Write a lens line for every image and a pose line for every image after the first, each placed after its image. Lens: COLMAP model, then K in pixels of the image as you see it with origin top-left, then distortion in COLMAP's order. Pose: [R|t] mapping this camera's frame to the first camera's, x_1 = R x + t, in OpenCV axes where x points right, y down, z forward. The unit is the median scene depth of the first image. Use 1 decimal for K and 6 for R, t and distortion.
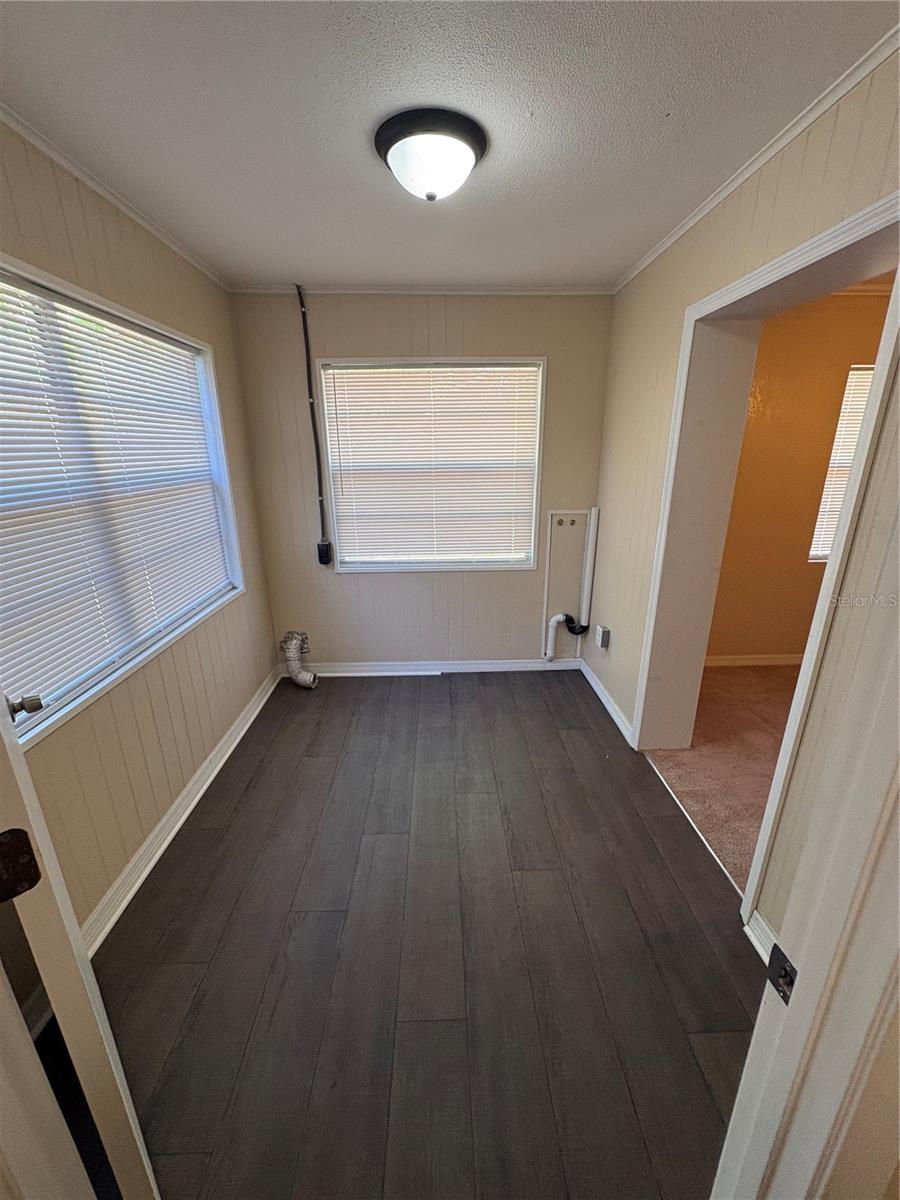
lens RADIAL K [[476.8, 0, 450.0], [0, 476.8, 600.0], [0, 0, 1]] dist [0.000170, 0.000117]
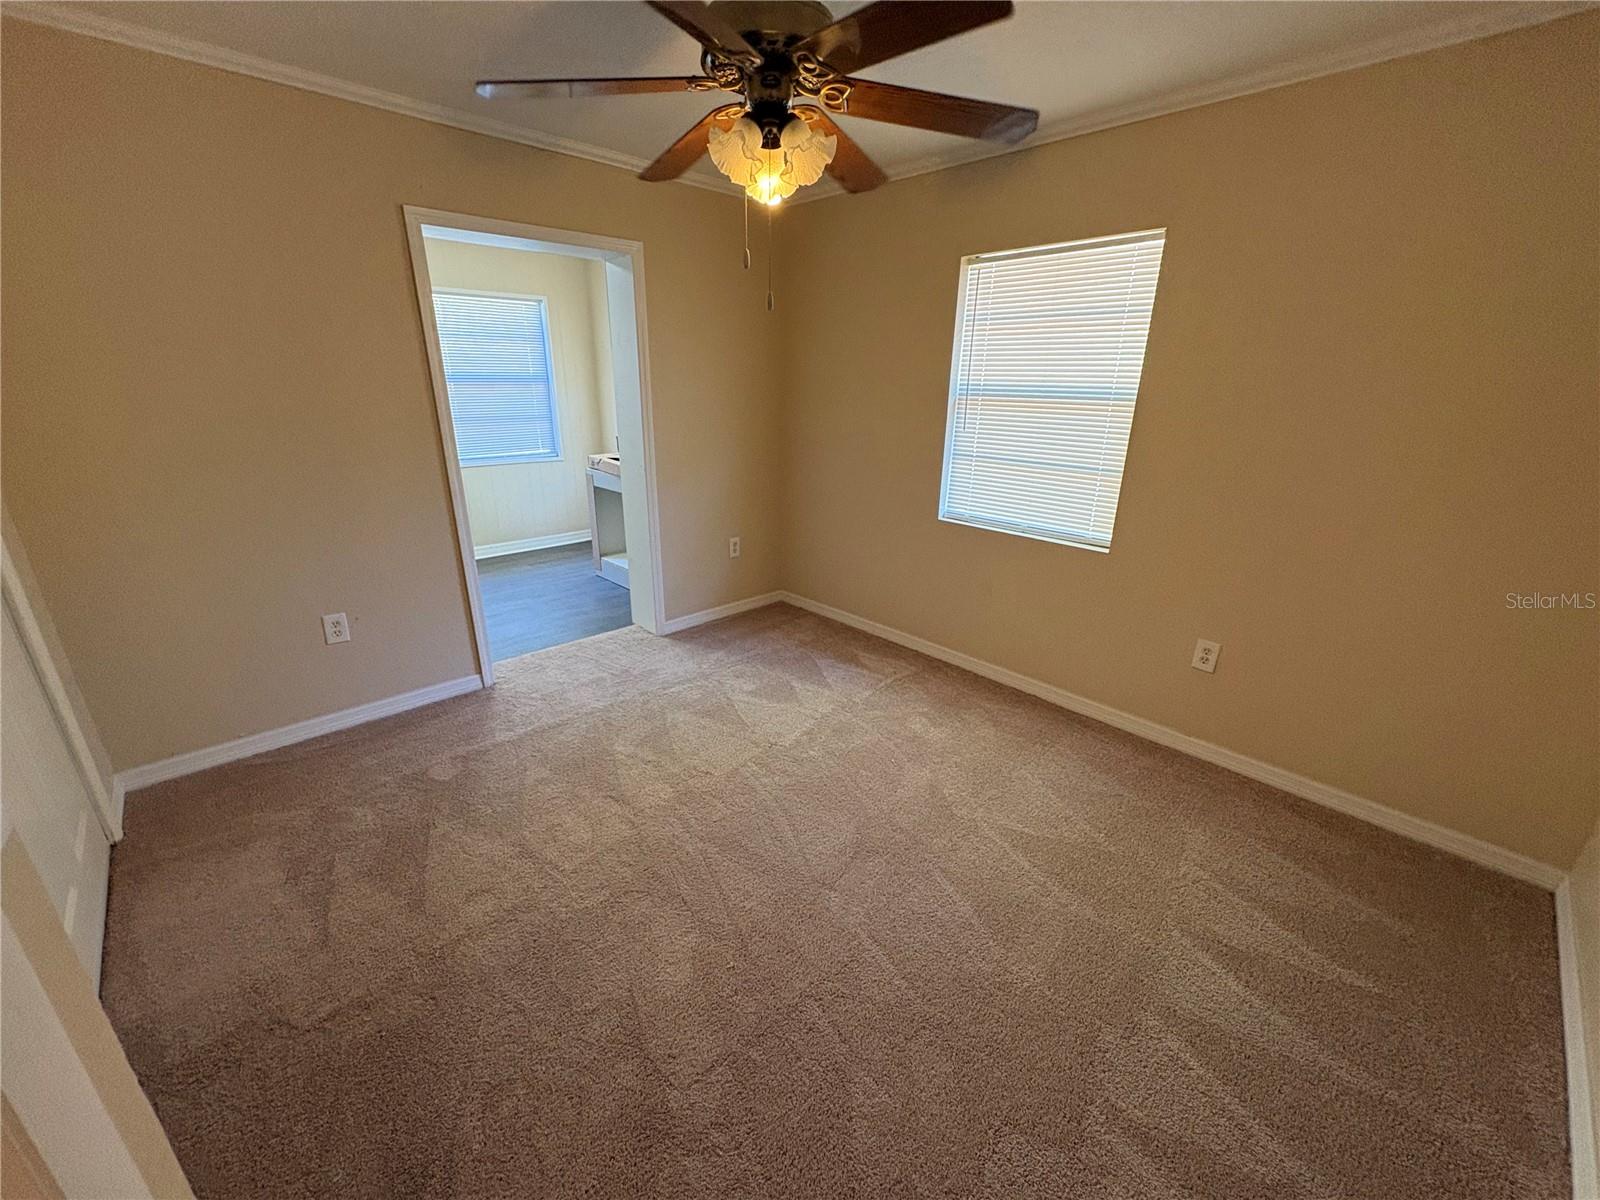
lens RADIAL K [[635.7, 0, 800.6], [0, 635.7, 597.0], [0, 0, 1]] dist [0.000170, 0.000117]
pose [[0.664750, 0.261310, -0.699875, 0.599382], [-0.233407, 0.962580, 0.137702, -0.018588], [0.709668, 0.071818, 0.700866, 0.069934]]
